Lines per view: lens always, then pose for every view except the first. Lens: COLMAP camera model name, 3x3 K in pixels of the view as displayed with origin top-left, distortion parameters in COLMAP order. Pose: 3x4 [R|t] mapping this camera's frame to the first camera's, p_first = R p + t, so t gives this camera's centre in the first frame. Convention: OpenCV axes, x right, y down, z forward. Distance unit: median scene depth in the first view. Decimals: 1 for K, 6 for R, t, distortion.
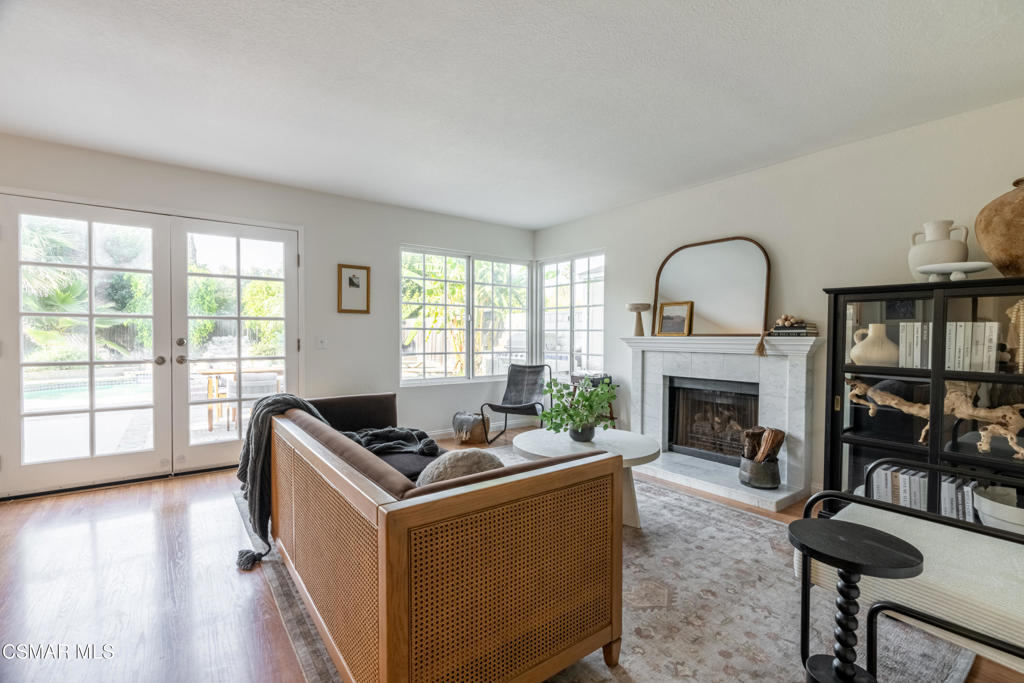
lens RADIAL K [[460.3, 0, 514.0], [0, 460.3, 342.1], [0, 0, 1]] dist [-0.005185, -0.000118]
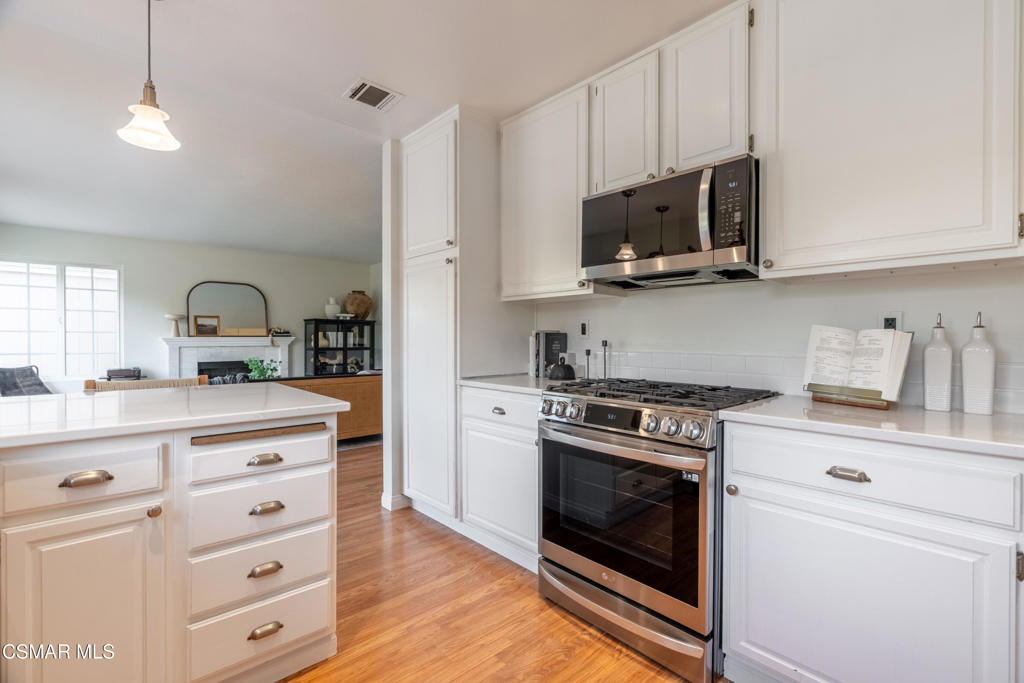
lens RADIAL K [[460.3, 0, 514.0], [0, 460.3, 342.1], [0, 0, 1]] dist [-0.005185, -0.000118]
pose [[-0.096297, -0.016429, 0.995217, -1.265961], [0.012596, 0.999764, 0.017722, -0.009248], [-0.995273, 0.014242, -0.096067, 0.074616]]
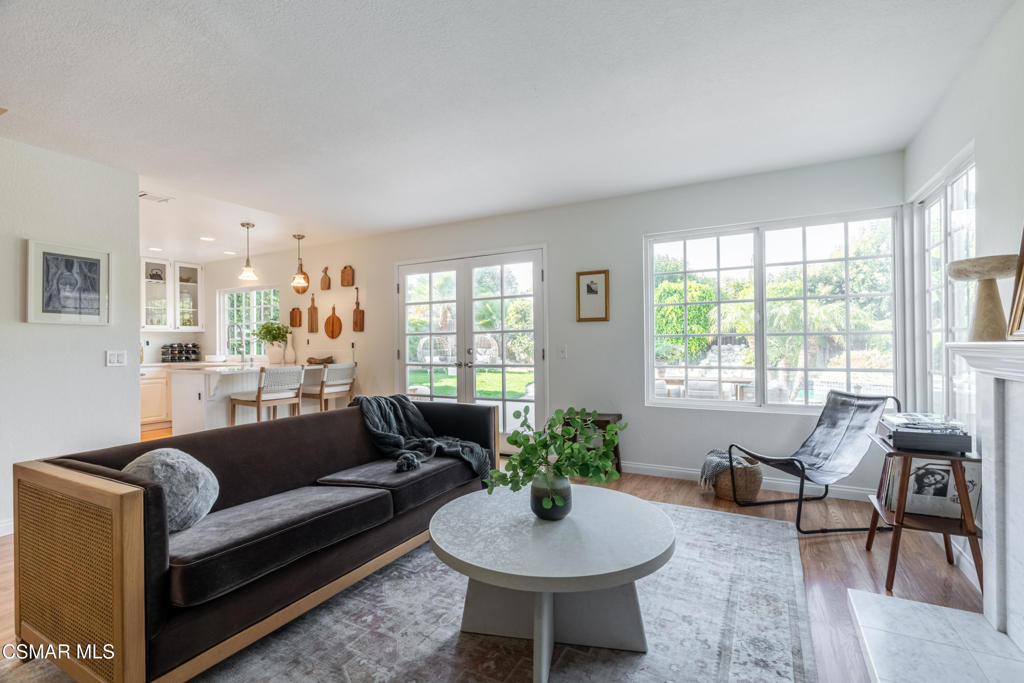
lens RADIAL K [[471.2, 0, 512.0], [0, 471.2, 341.5], [0, 0, 1]] dist [-0.000394, 0.000045]
pose [[0.413290, -0.014529, -0.910484, 0.475381], [-0.002395, 0.999852, -0.017043, -0.004644], [0.910596, 0.009224, 0.413194, 0.456399]]
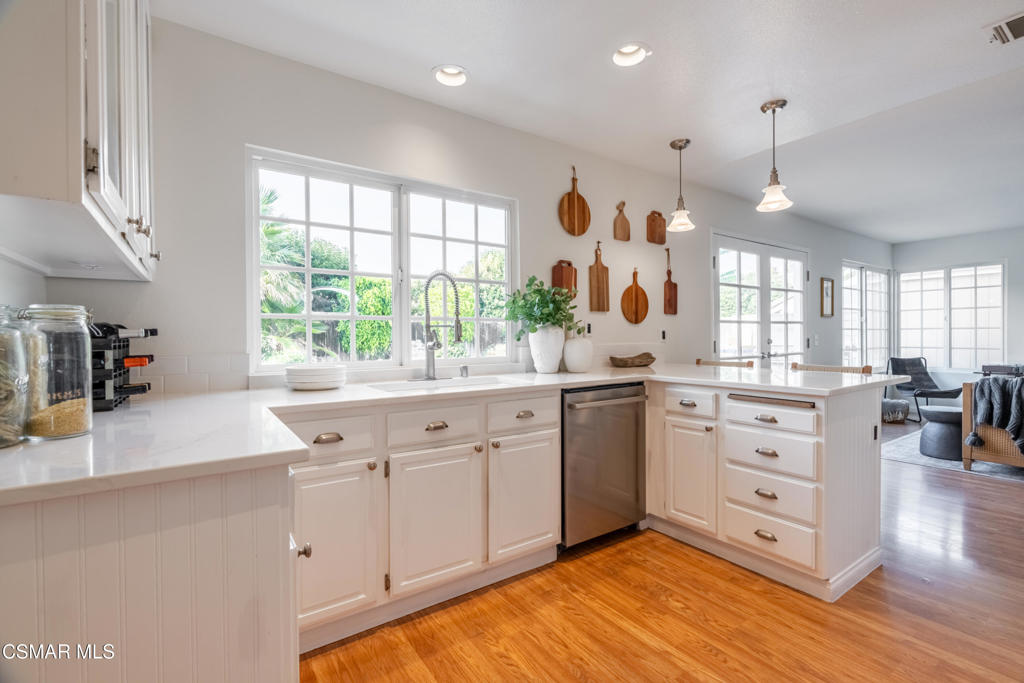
lens RADIAL K [[460.3, 0, 514.0], [0, 460.3, 342.1], [0, 0, 1]] dist [-0.005185, -0.000118]
pose [[0.999268, -0.013057, -0.035964, -1.166519], [0.013006, 0.999914, -0.001655, -0.003814], [0.035983, 0.001186, 0.999352, -0.271071]]
